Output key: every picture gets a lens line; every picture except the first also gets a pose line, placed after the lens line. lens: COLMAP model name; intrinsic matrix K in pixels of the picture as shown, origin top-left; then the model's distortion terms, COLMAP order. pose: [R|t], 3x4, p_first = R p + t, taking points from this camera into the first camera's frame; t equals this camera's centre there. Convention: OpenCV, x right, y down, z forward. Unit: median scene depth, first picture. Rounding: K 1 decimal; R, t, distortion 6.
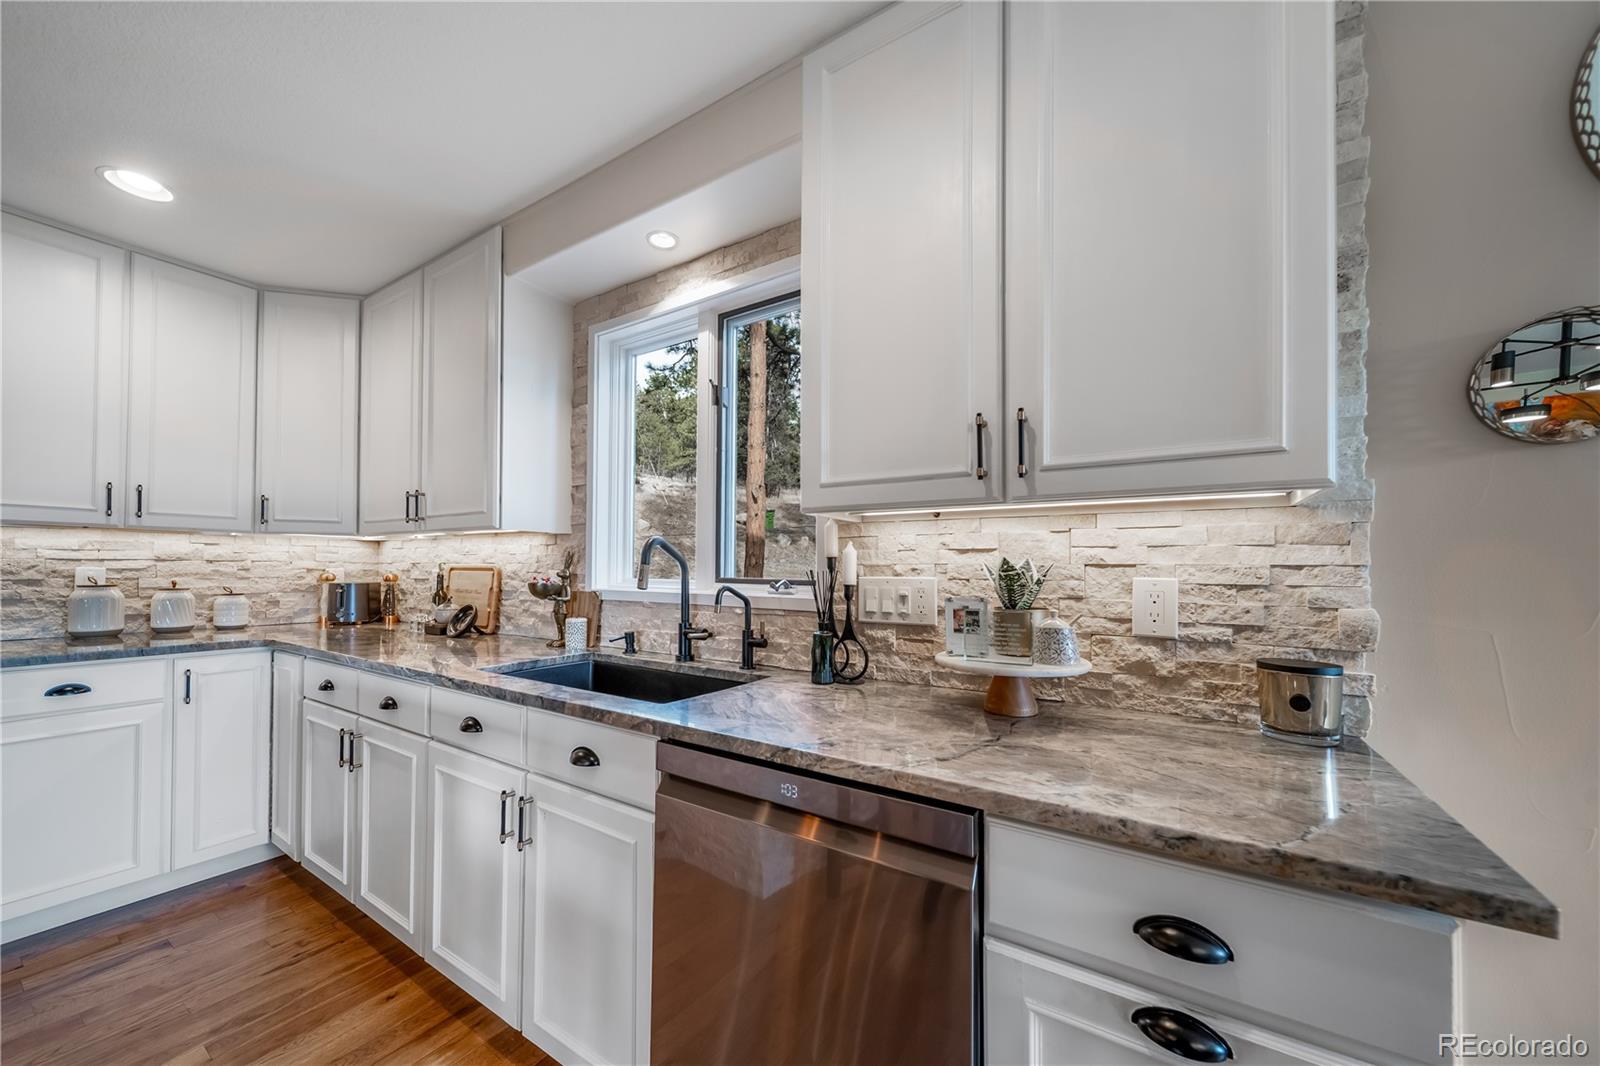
lens RADIAL K [[575.5, 0, 785.2], [0, 575.5, 559.7], [0, 0, 1]] dist [0.002251, -0.001222]
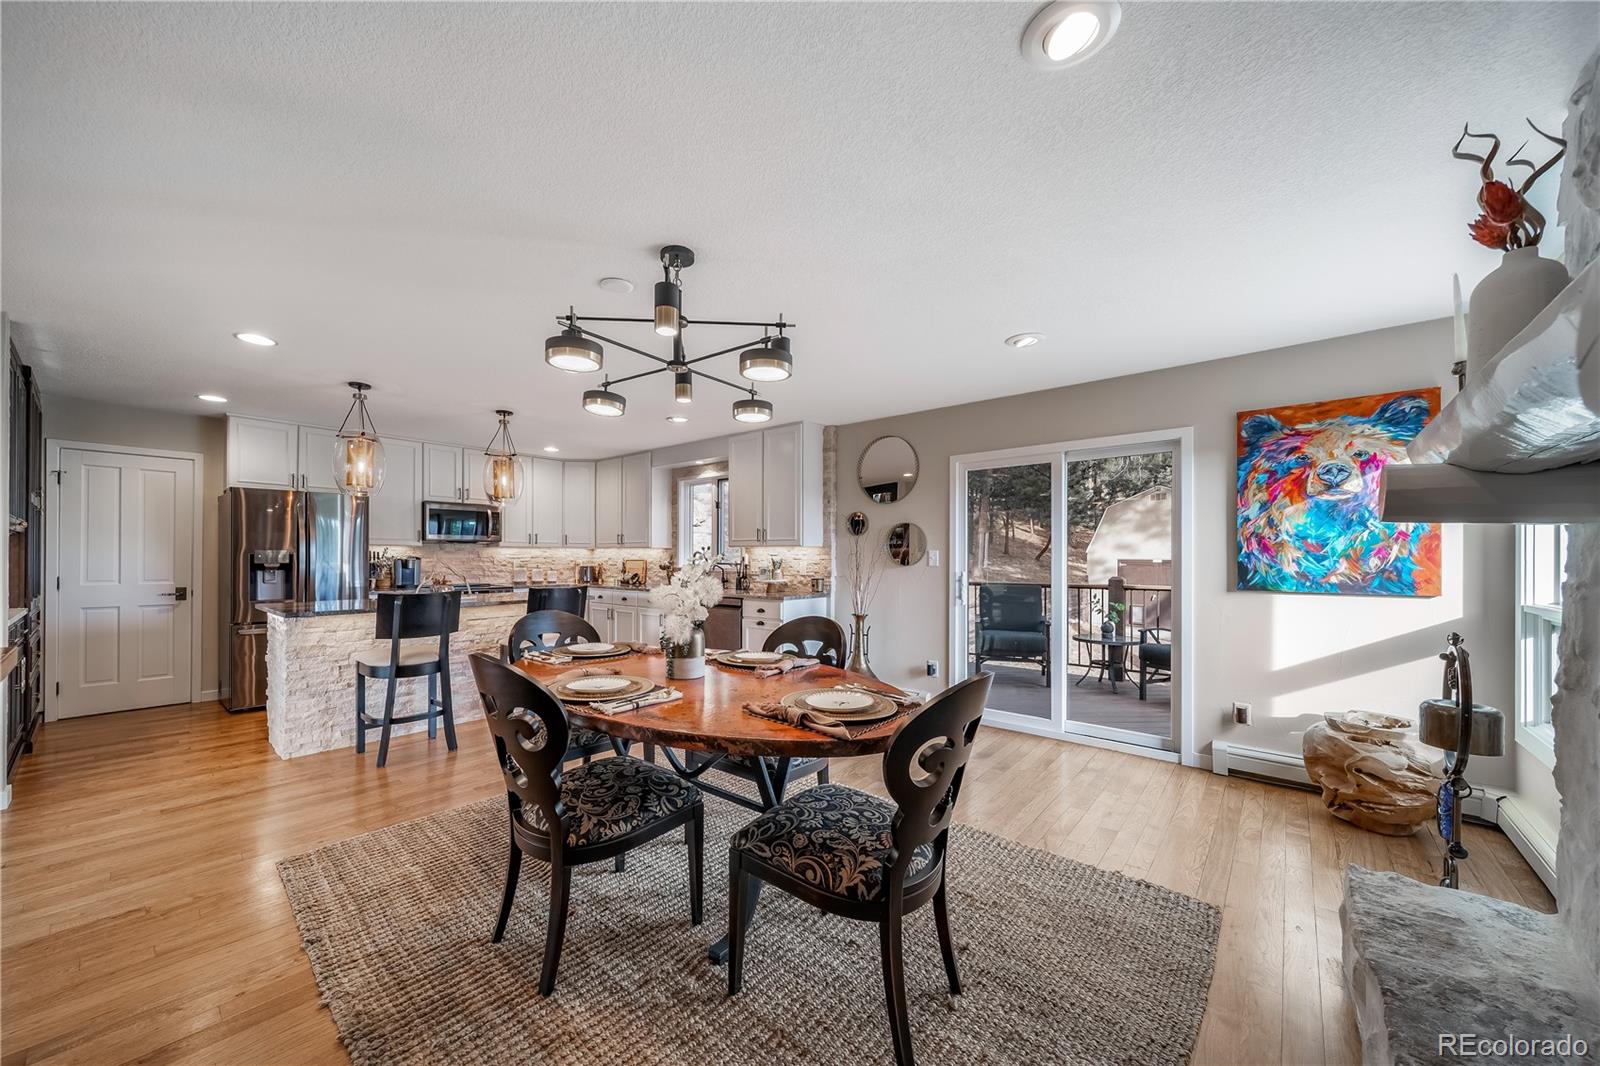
lens RADIAL K [[575.5, 0, 773.6], [0, 575.5, 558.8], [0, 0, 1]] dist [0.002251, -0.001222]
pose [[0.989238, -0.004583, -0.146244, 0.568322], [0.006940, 0.999854, 0.015617, -0.033993], [0.146151, -0.016464, 0.989125, -1.822014]]
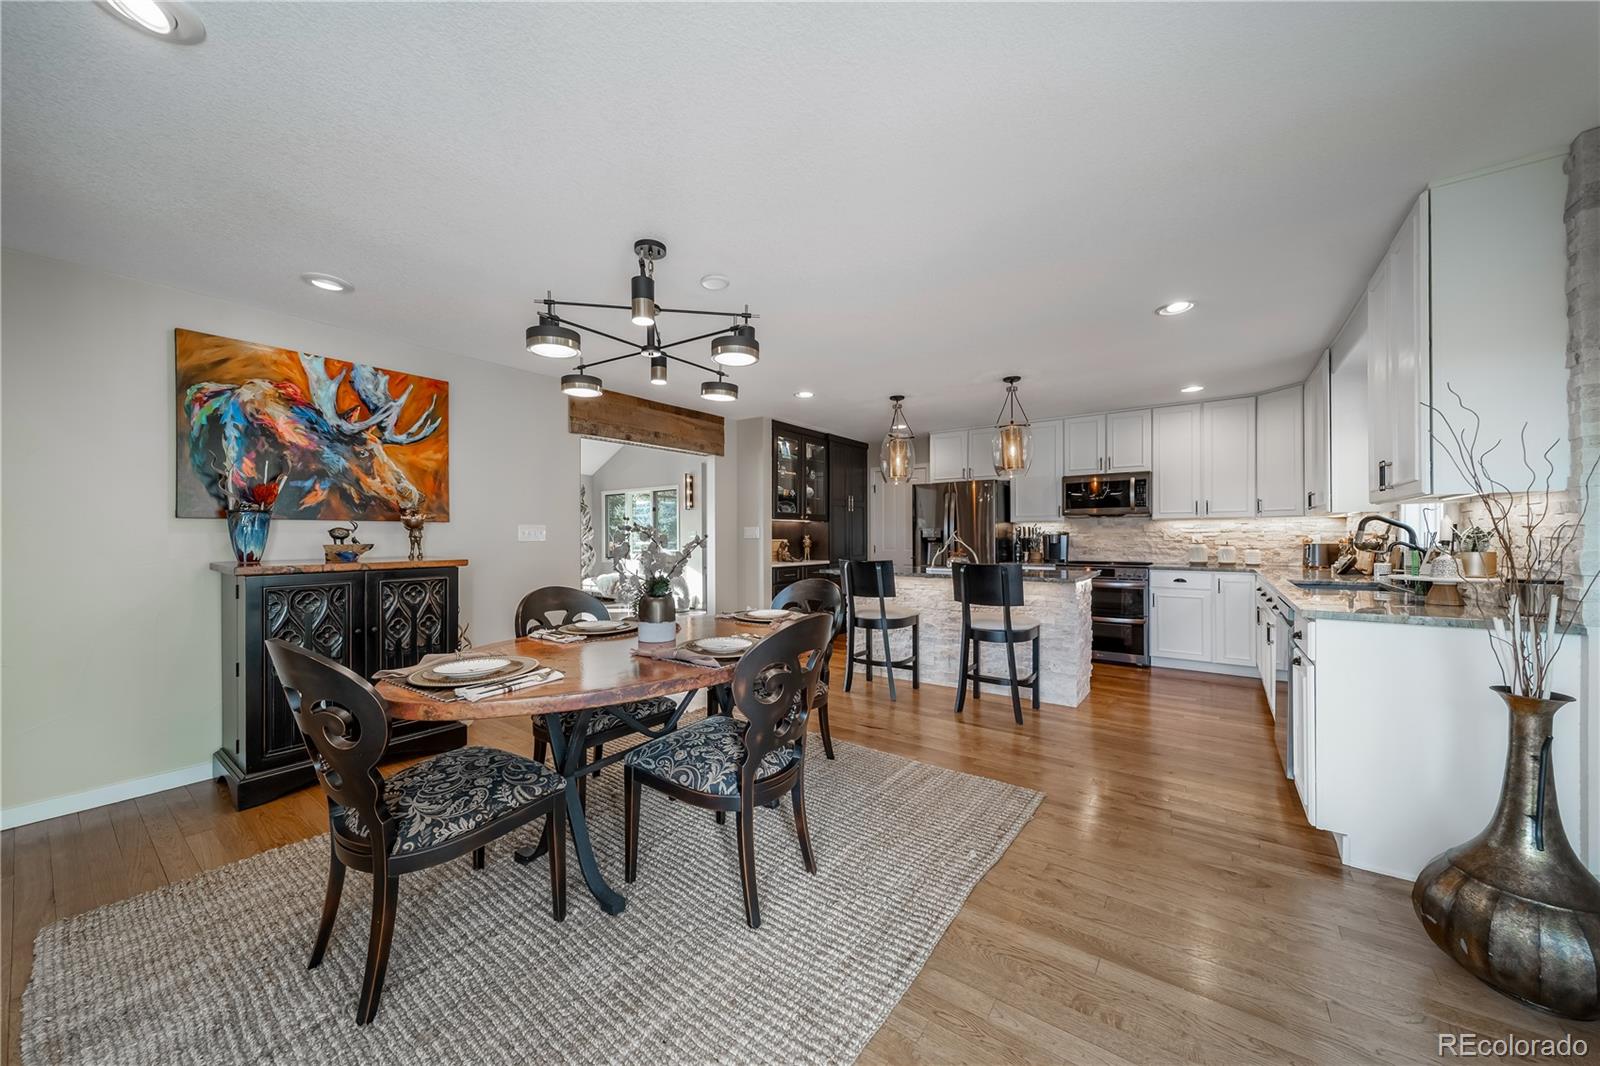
lens RADIAL K [[575.5, 0, 774.9], [0, 575.5, 540.2], [0, 0, 1]] dist [0.002251, -0.001222]
pose [[-0.072499, -0.000837, -0.997368, 1.333565], [0.018463, 0.999827, -0.002182, 0.005867], [0.997198, -0.018572, -0.072471, -0.584862]]
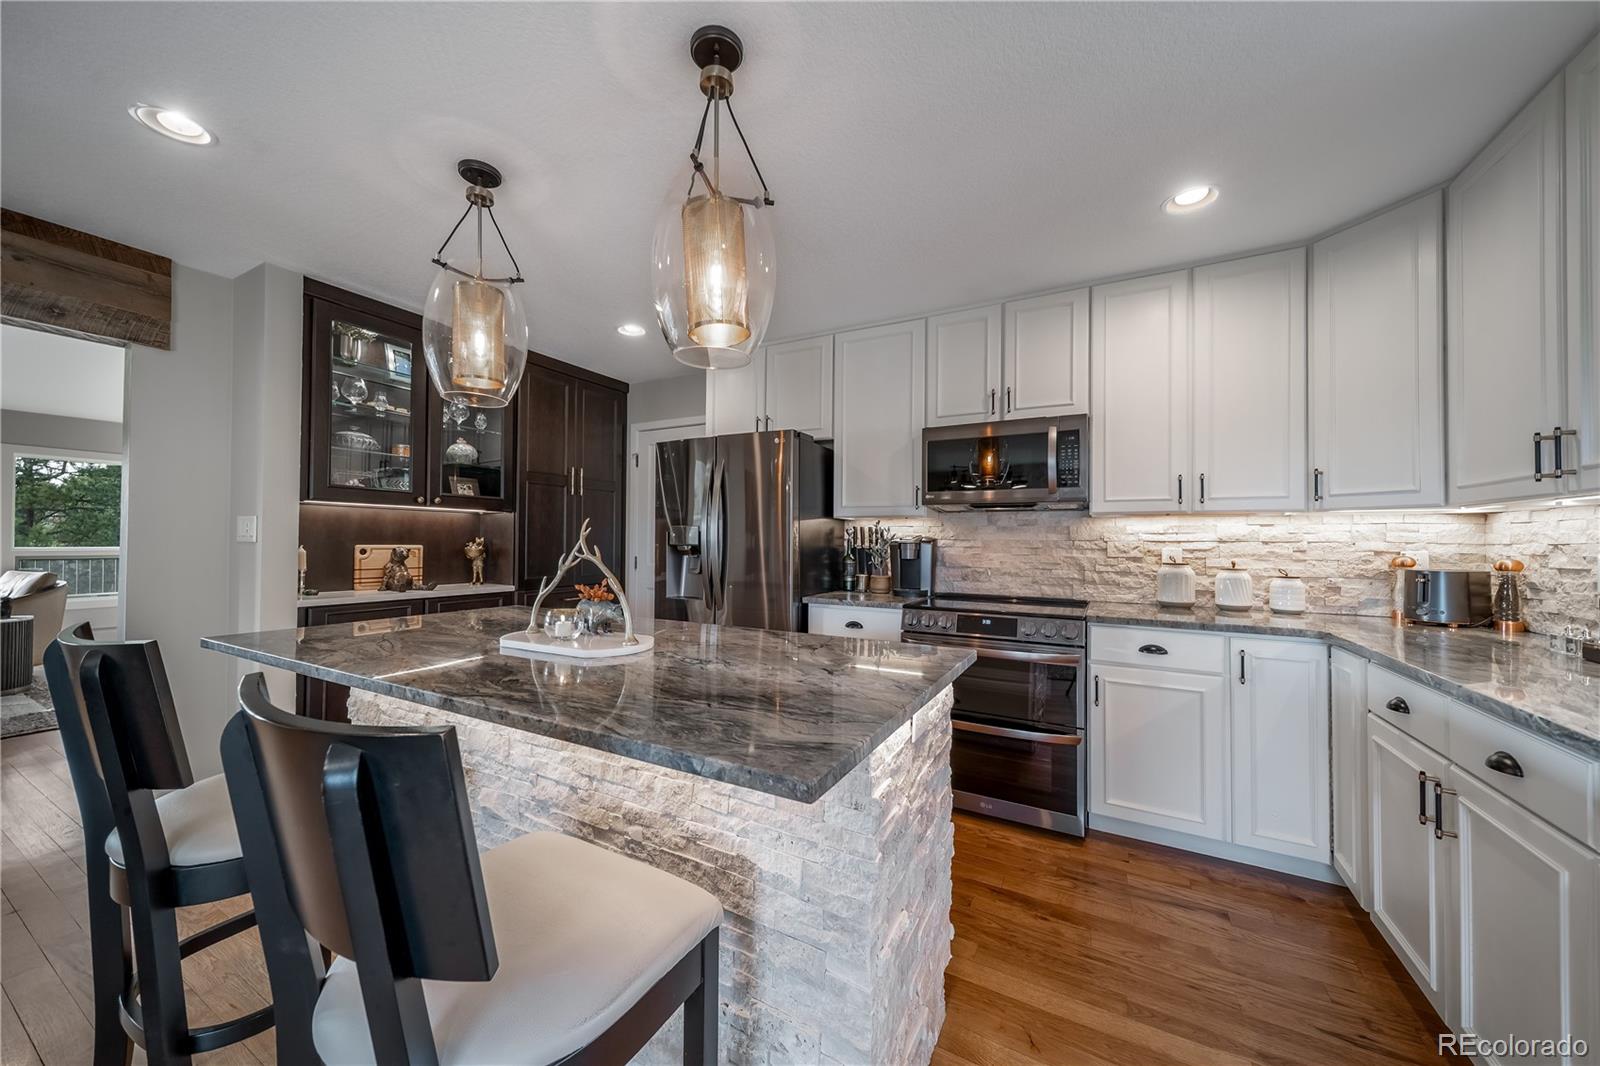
lens RADIAL K [[575.5, 0, 777.4], [0, 575.5, 534.0], [0, 0, 1]] dist [0.002251, -0.001222]
pose [[0.062343, -0.018688, -0.997880, -0.072646], [0.005943, 0.999814, -0.018353, 0.001240], [0.998037, -0.004787, 0.062443, 0.117085]]
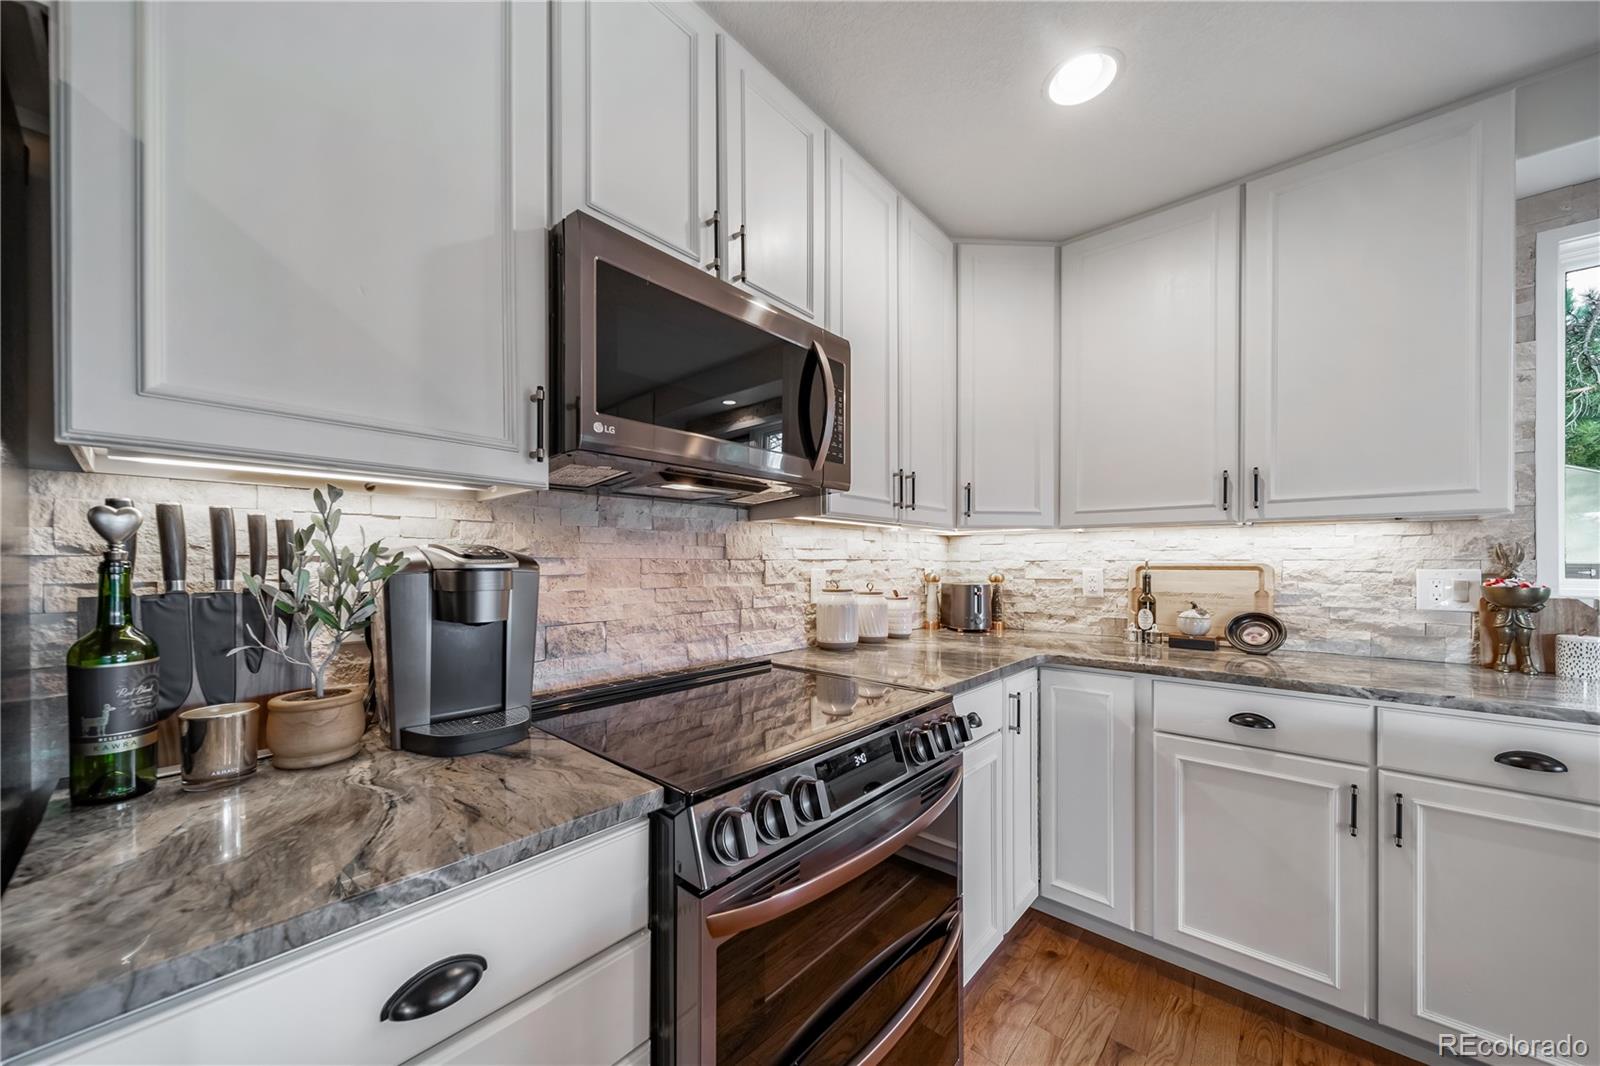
lens RADIAL K [[575.5, 0, 791.6], [0, 575.5, 565.8], [0, 0, 1]] dist [0.002251, -0.001222]
pose [[0.989733, -0.006722, -0.142769, -1.157355], [0.009635, 0.999759, 0.019723, -0.009199], [0.142602, -0.020896, 0.989560, 0.130055]]
